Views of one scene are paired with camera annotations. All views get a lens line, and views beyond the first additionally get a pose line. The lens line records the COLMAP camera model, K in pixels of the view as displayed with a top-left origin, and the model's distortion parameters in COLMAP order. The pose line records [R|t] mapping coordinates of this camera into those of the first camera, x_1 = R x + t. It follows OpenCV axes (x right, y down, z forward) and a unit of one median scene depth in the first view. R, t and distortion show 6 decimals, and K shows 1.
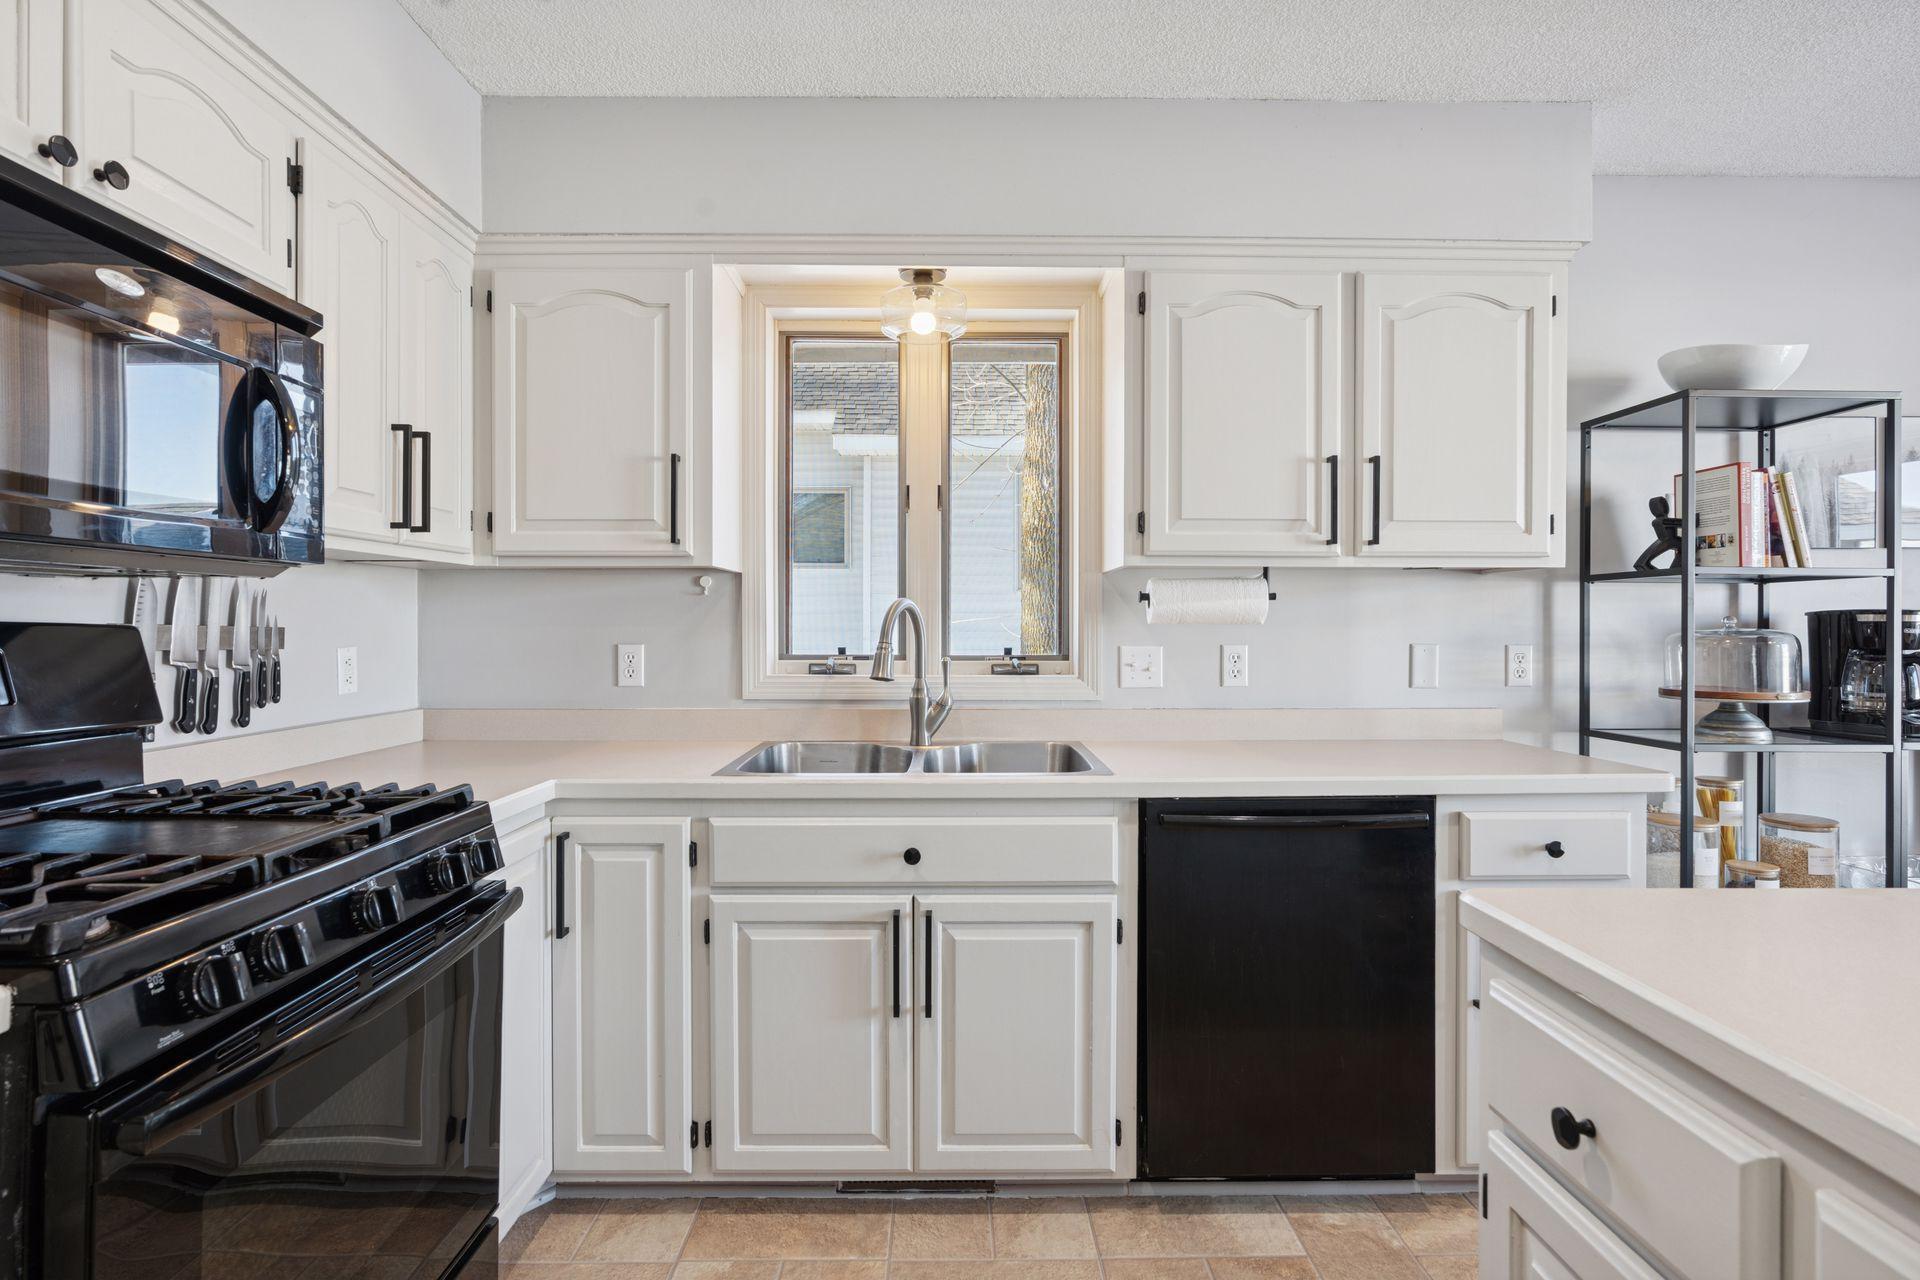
lens RADIAL K [[916.1, 0, 960.0], [0, 916.1, 640.0], [0, 0, 1]] dist [-0.018730, 0.000343]
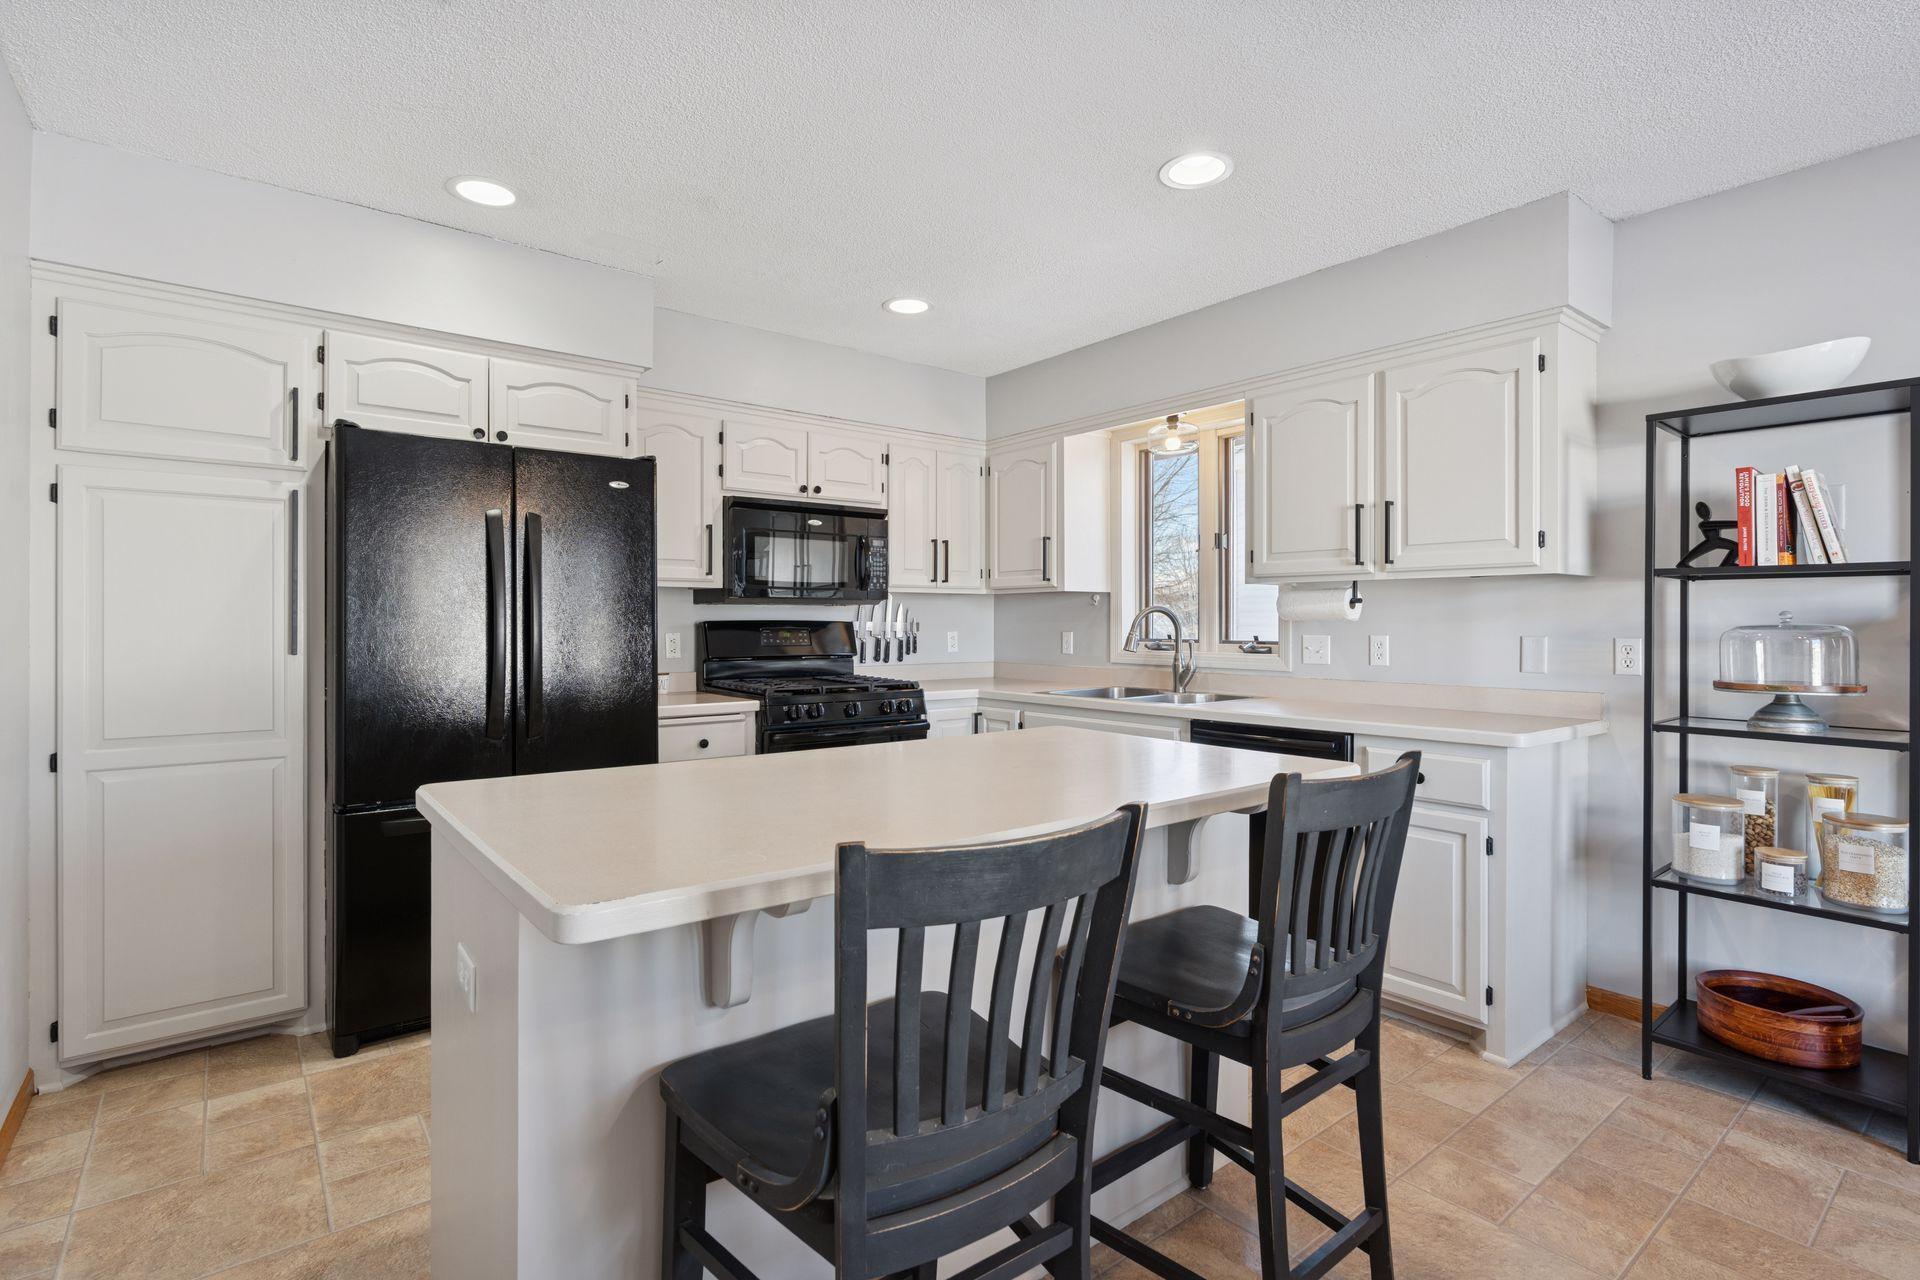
lens RADIAL K [[918.7, 0, 977.4], [0, 918.7, 617.3], [0, 0, 1]] dist [0.000708, 0.001210]
pose [[0.626836, -0.005189, -0.779134, 1.164065], [-0.010908, 0.999821, -0.015435, 0.007917], [0.779075, 0.018174, 0.626667, -0.381961]]
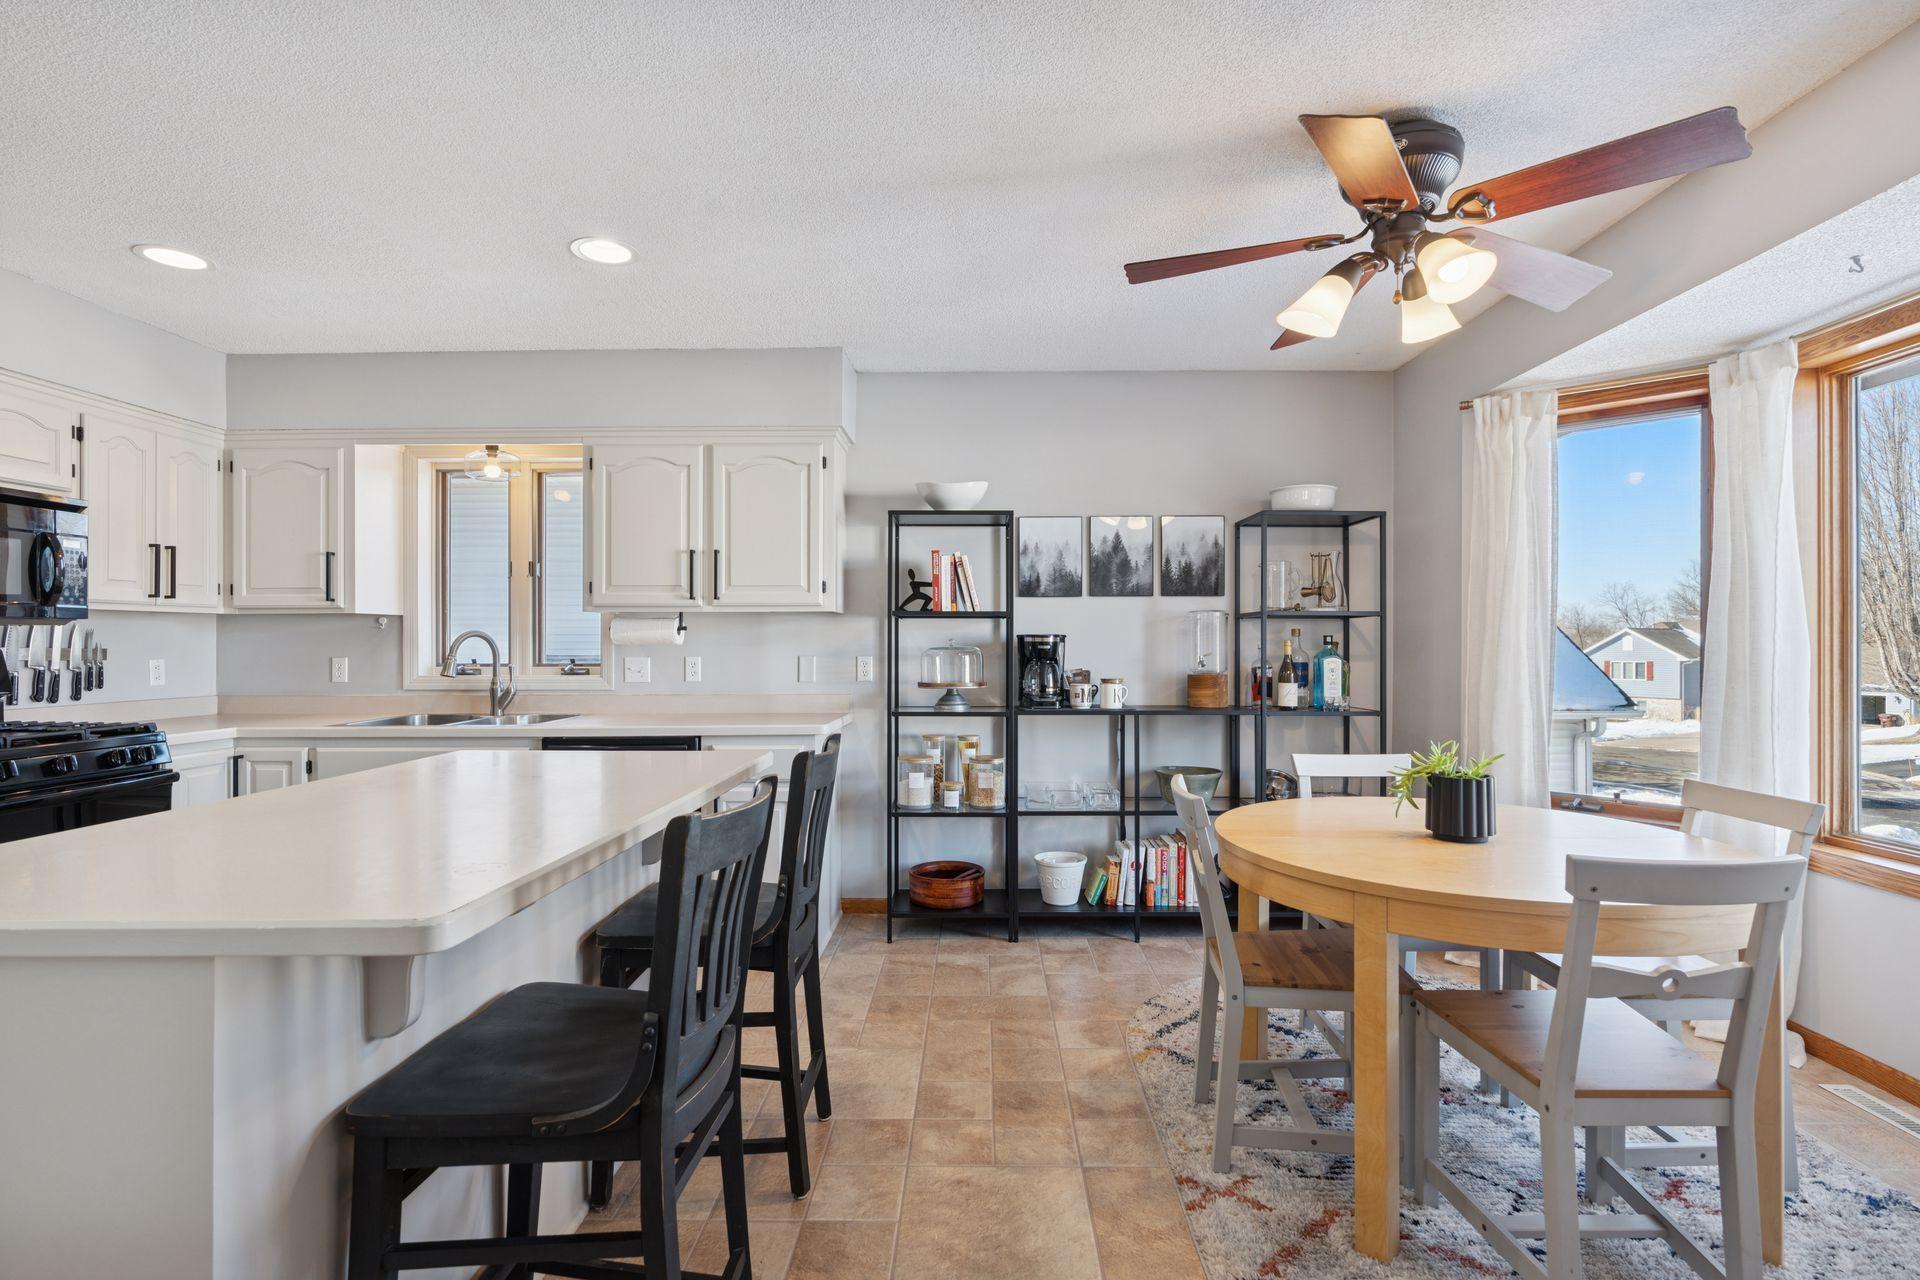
lens RADIAL K [[882.6, 0, 960.0], [0, 882.6, 640.0], [0, 0, 1]] dist [-0.001087, 0.000435]
pose [[0.999457, -0.004384, -0.032647, 0.984766], [0.003779, 0.999820, -0.018584, 0.008457], [0.032722, 0.018451, 0.999294, -0.696138]]
